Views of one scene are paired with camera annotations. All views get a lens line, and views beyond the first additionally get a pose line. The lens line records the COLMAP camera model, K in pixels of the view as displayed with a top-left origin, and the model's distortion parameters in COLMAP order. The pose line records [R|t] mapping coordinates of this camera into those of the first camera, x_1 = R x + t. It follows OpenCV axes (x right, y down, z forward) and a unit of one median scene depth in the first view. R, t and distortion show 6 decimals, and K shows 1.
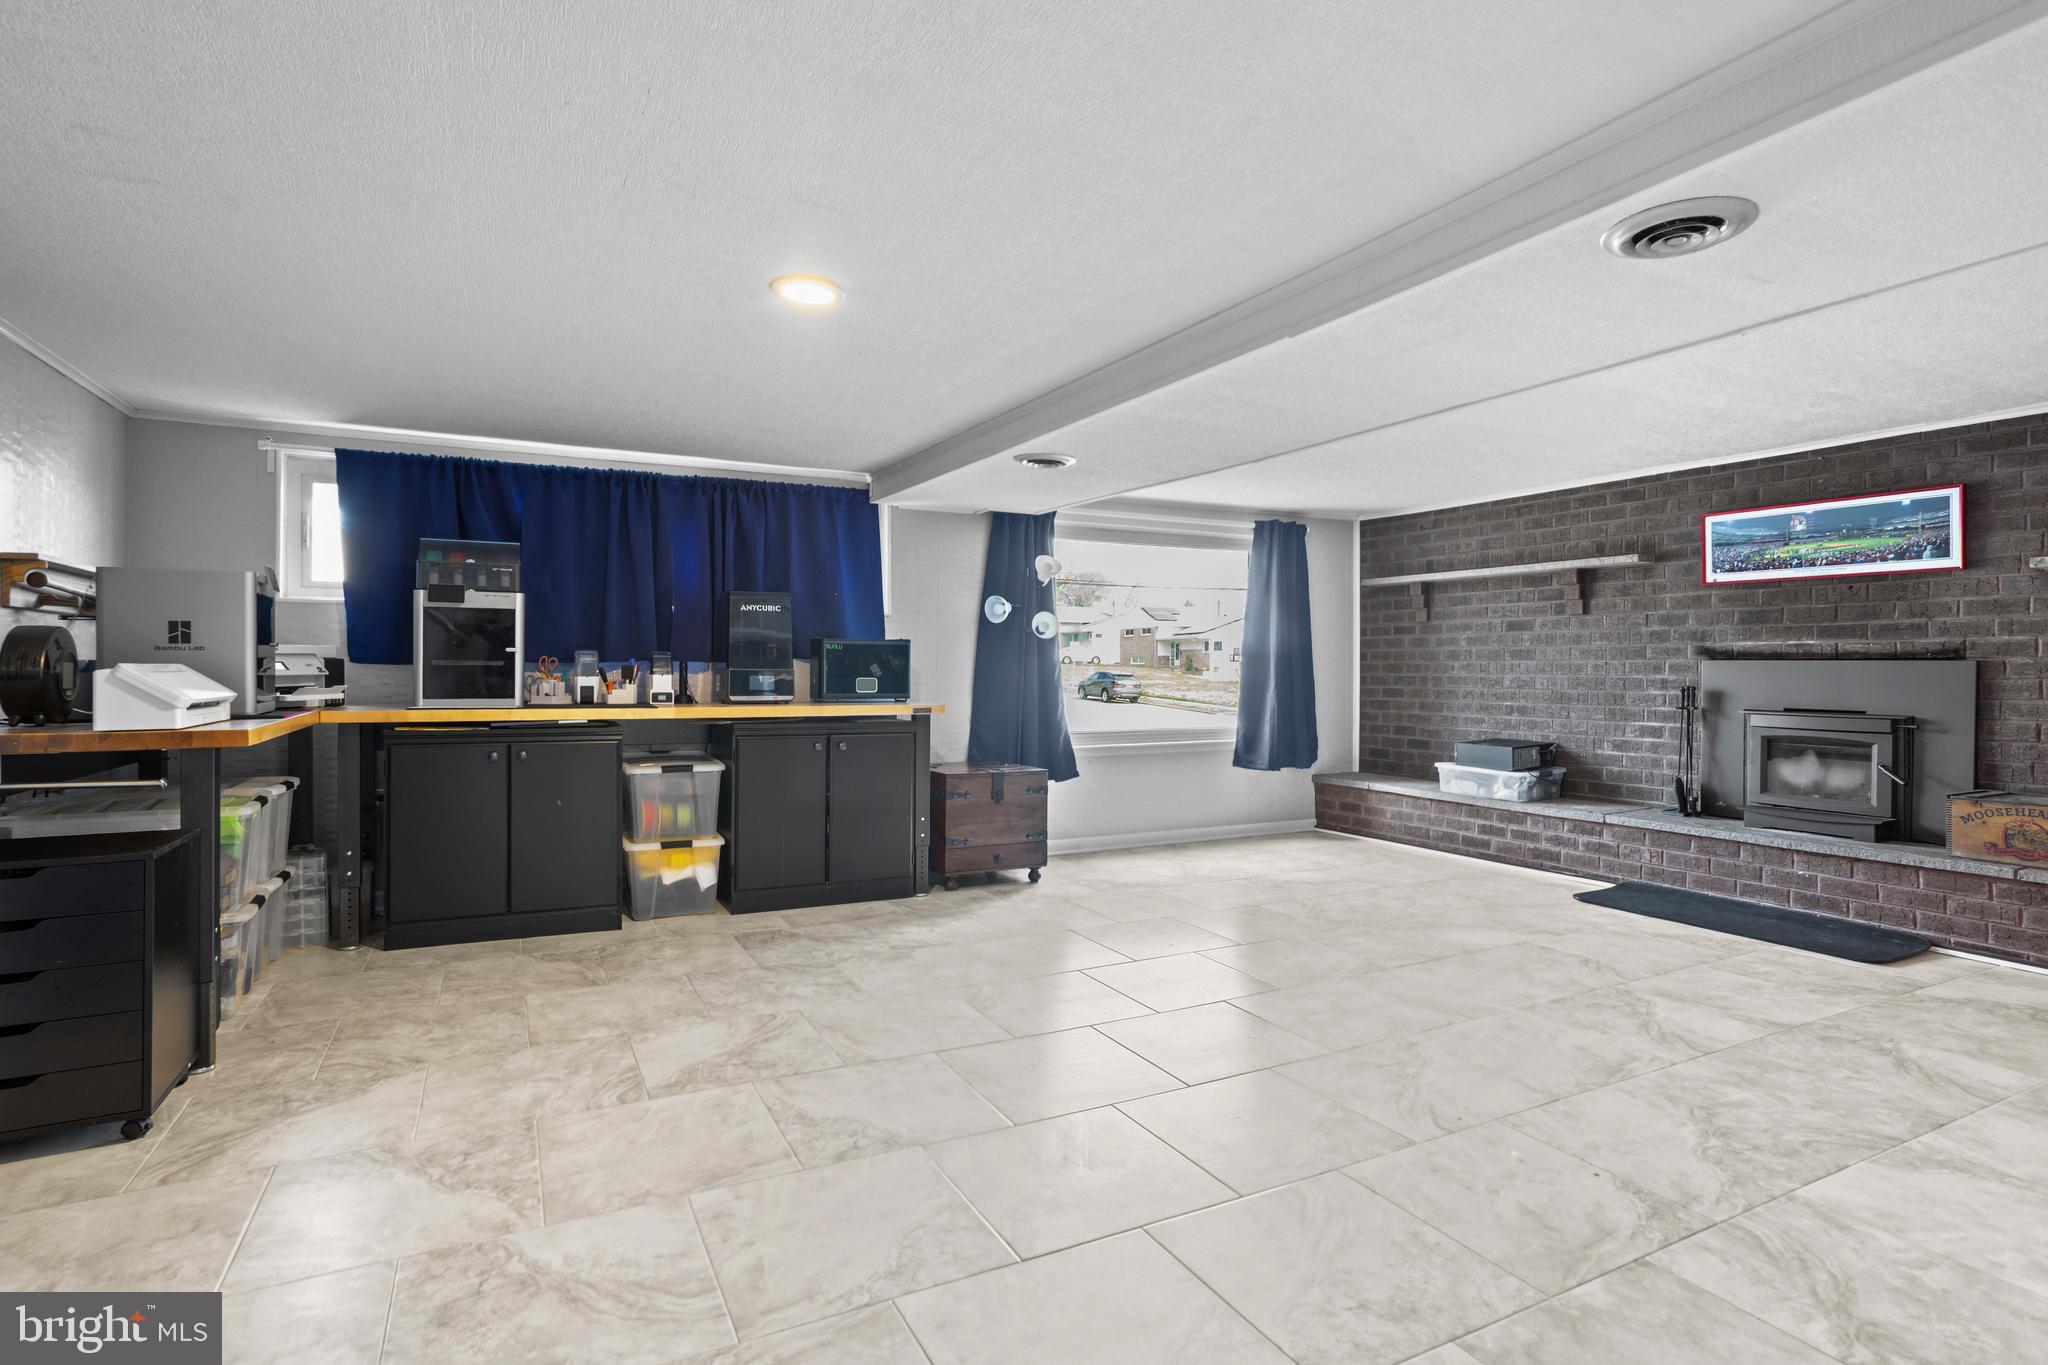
lens RADIAL K [[993.0, 0, 1023.7], [0, 993.0, 661.1], [0, 0, 1]] dist [-0.050946, 0.031698]
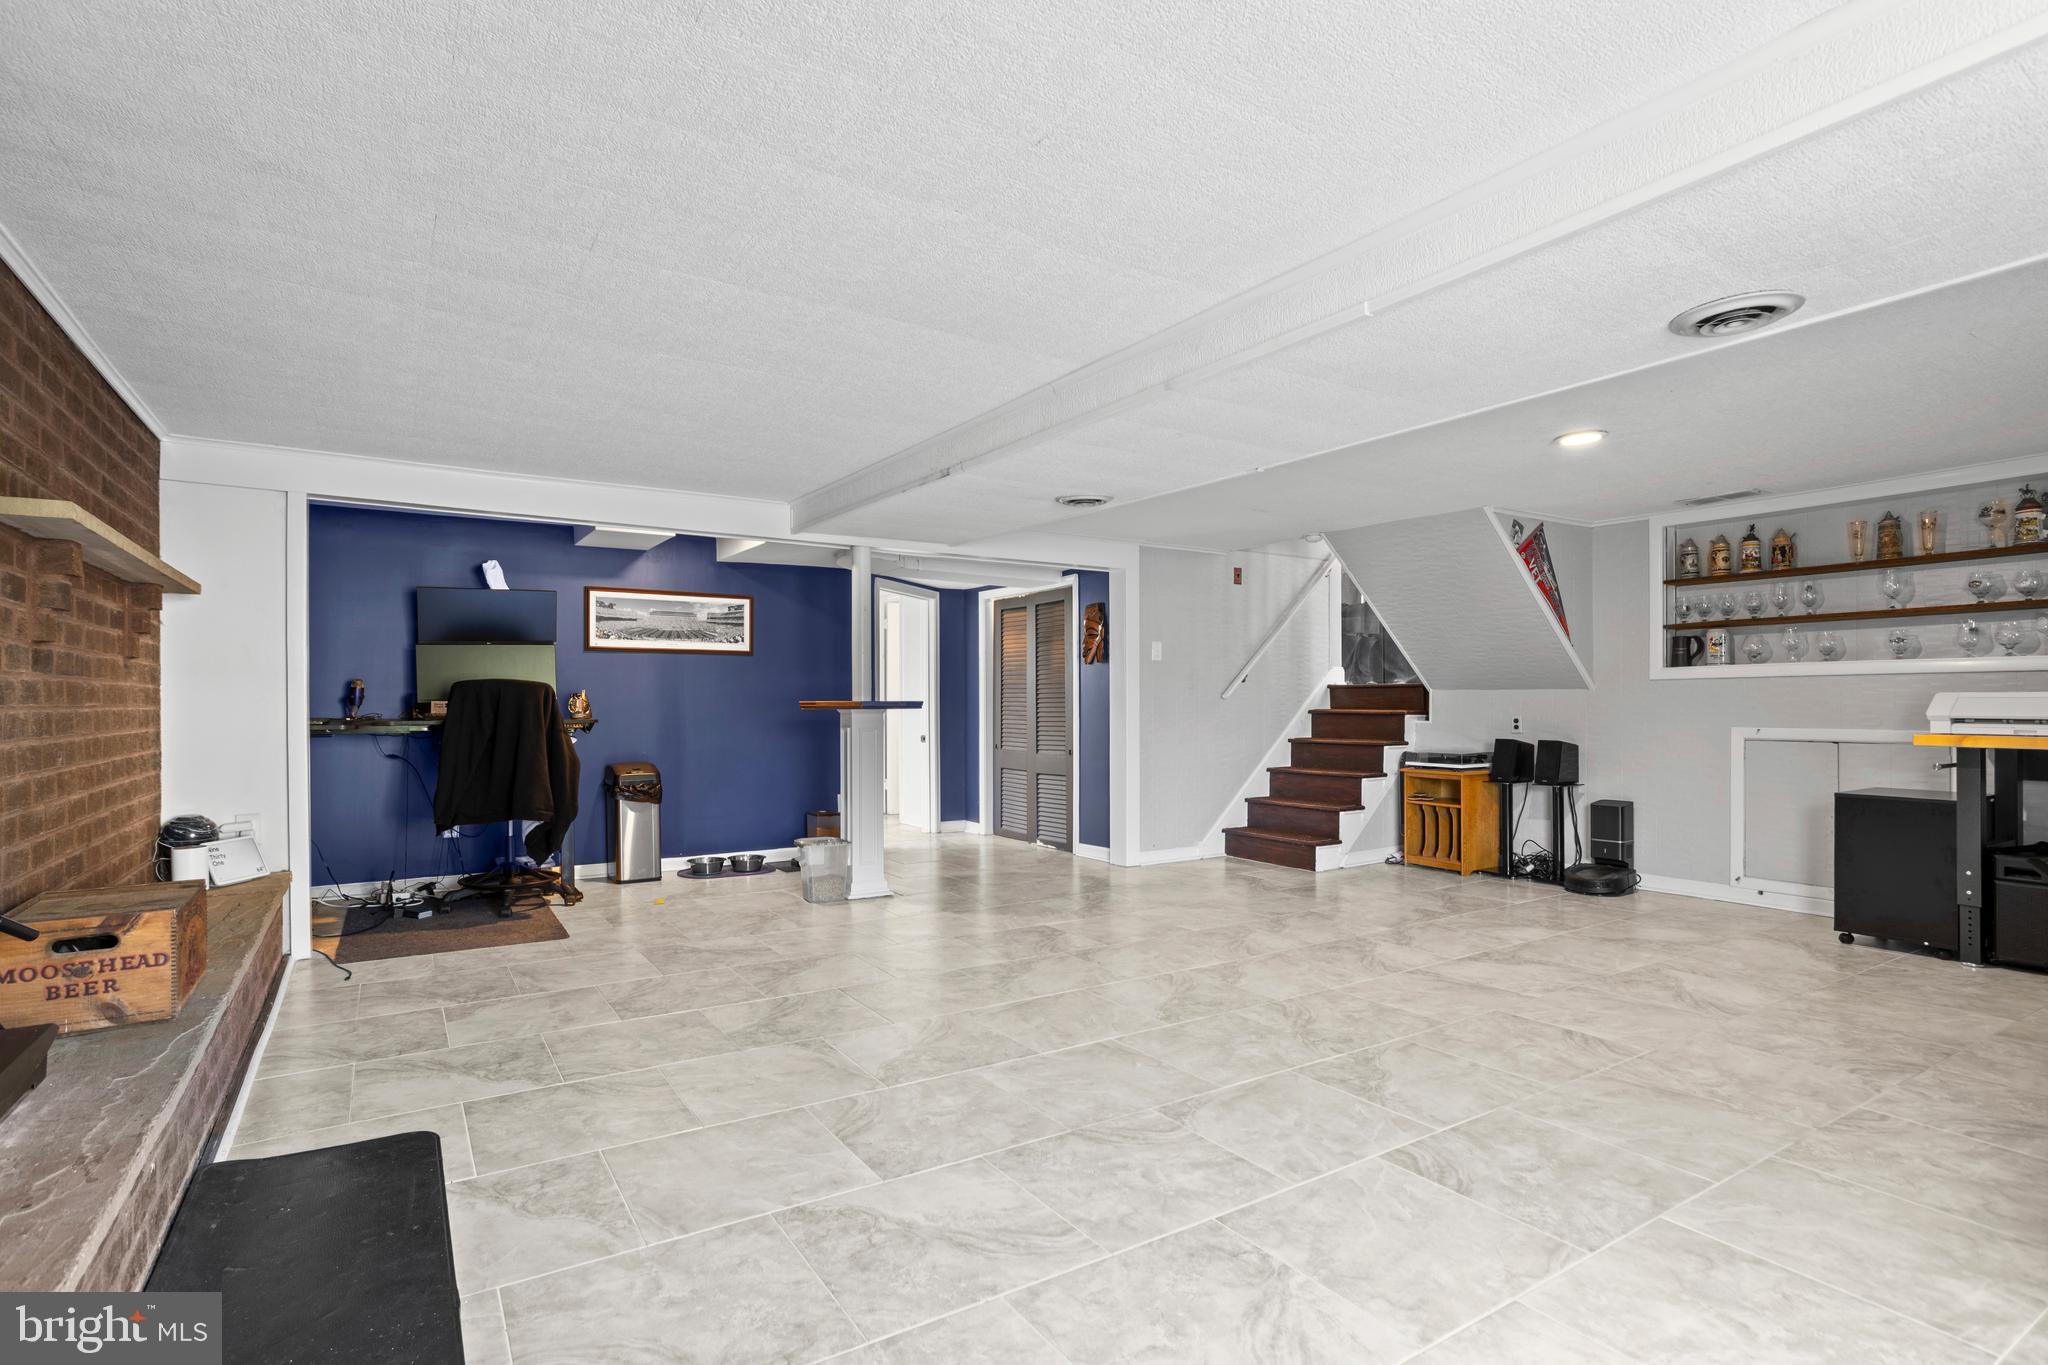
lens RADIAL K [[1003.8, 0, 1024.0], [0, 1003.8, 682.5], [0, 0, 1]] dist [-0.049372, 0.034080]
pose [[-0.995786, -0.001827, -0.091691, 0.444161], [0.000335, 0.999722, -0.023558, 0.013300], [0.091709, -0.023490, -0.995509, 1.432674]]
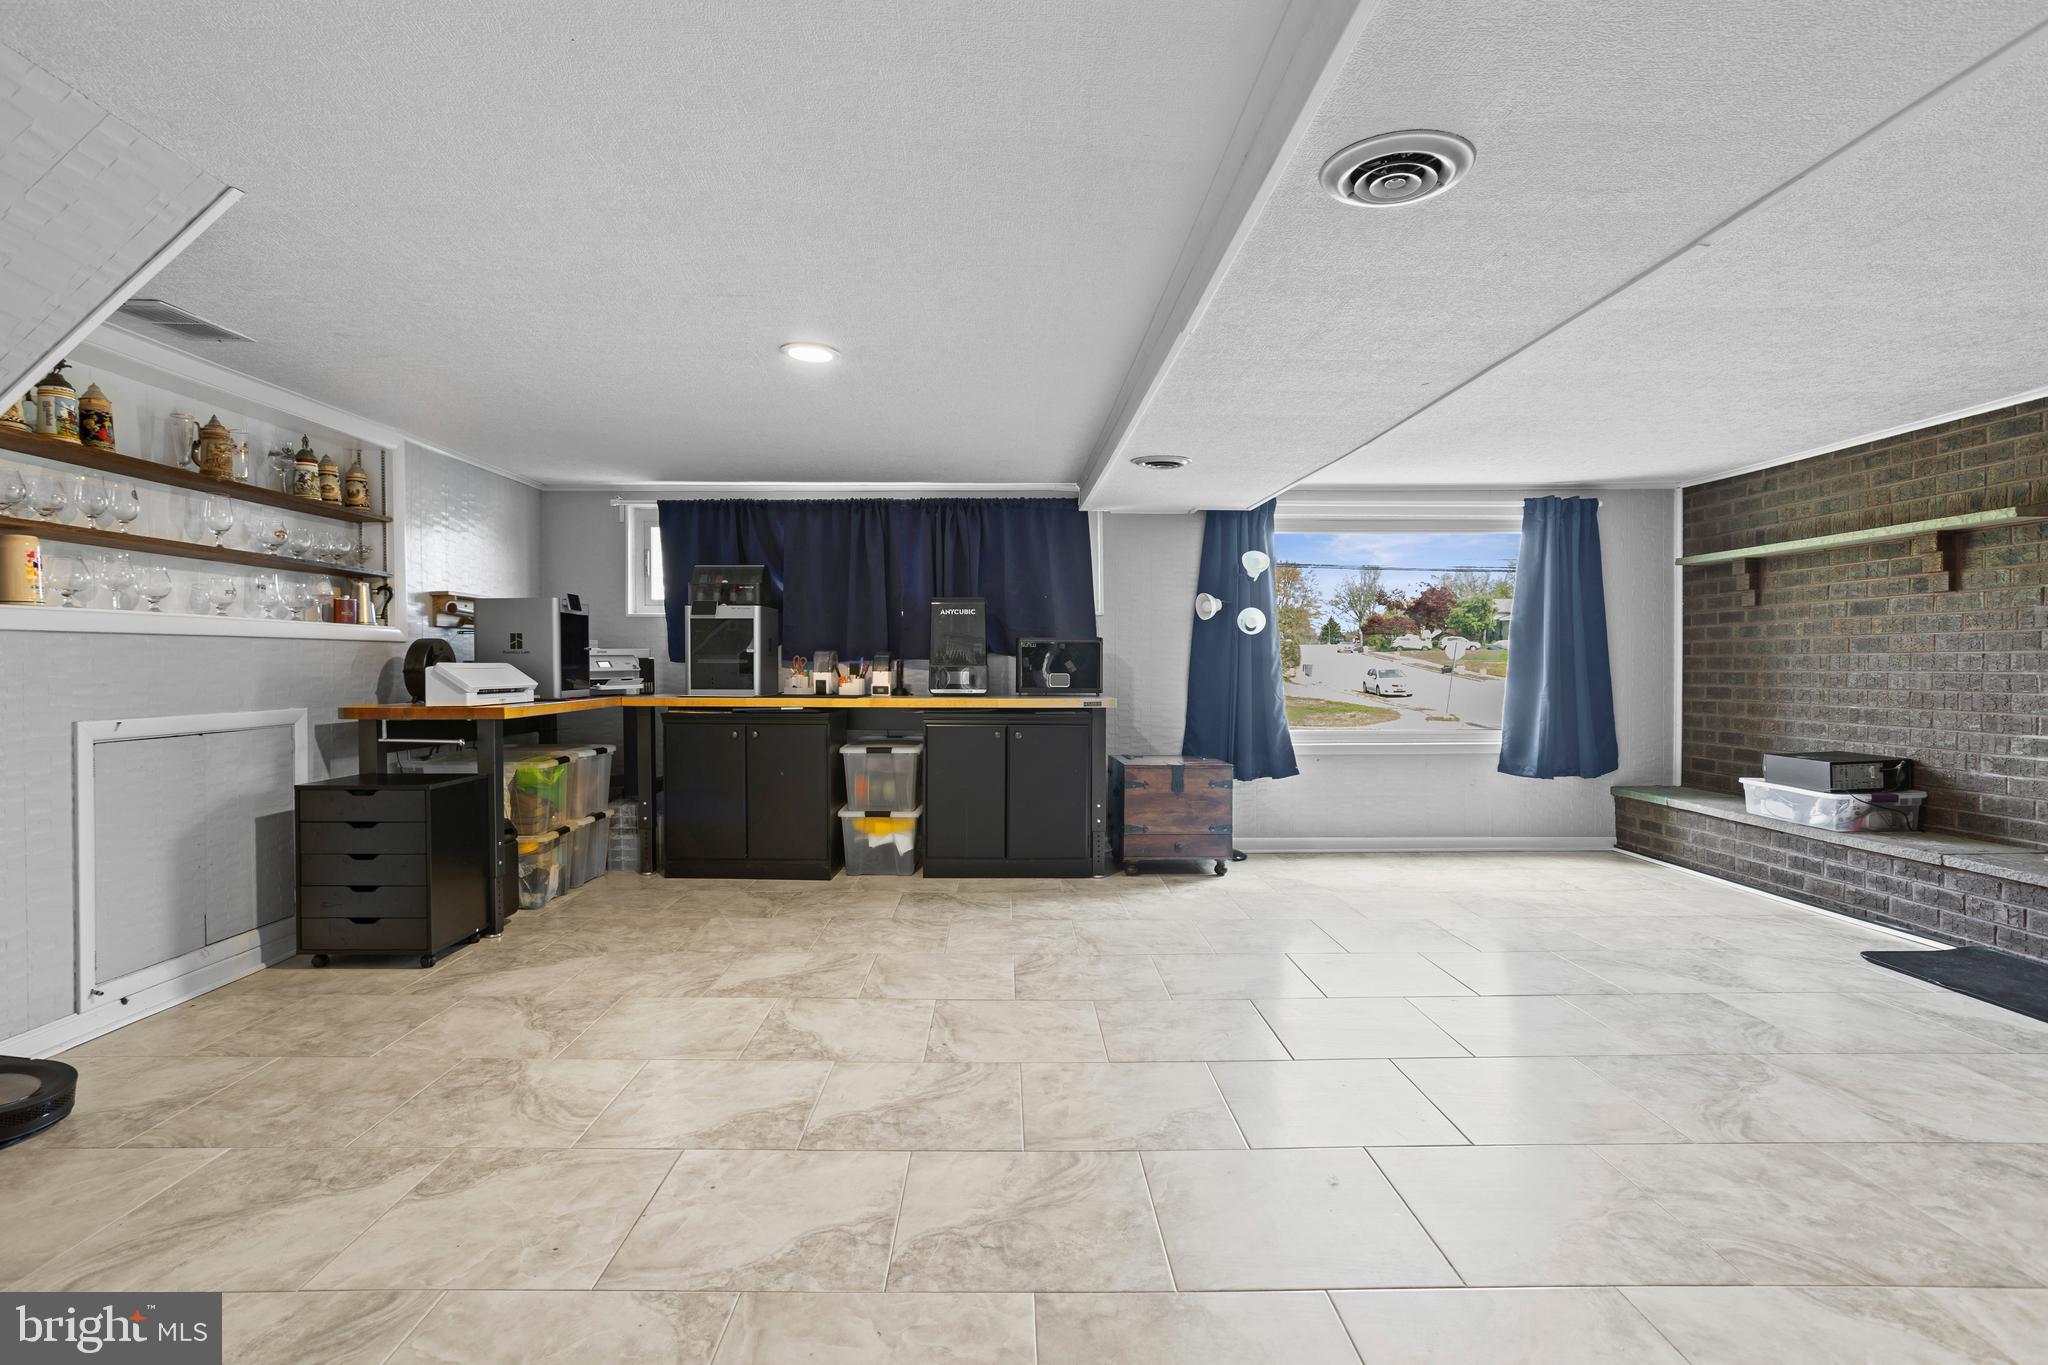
lens RADIAL K [[989.7, 0, 1038.4], [0, 989.7, 674.7], [0, 0, 1]] dist [-0.050463, 0.031958]
pose [[0.899186, 0.001295, -0.437565, 0.332822], [0.005774, 0.999873, 0.014826, 0.002334], [0.437529, -0.015858, 0.899064, 0.019427]]
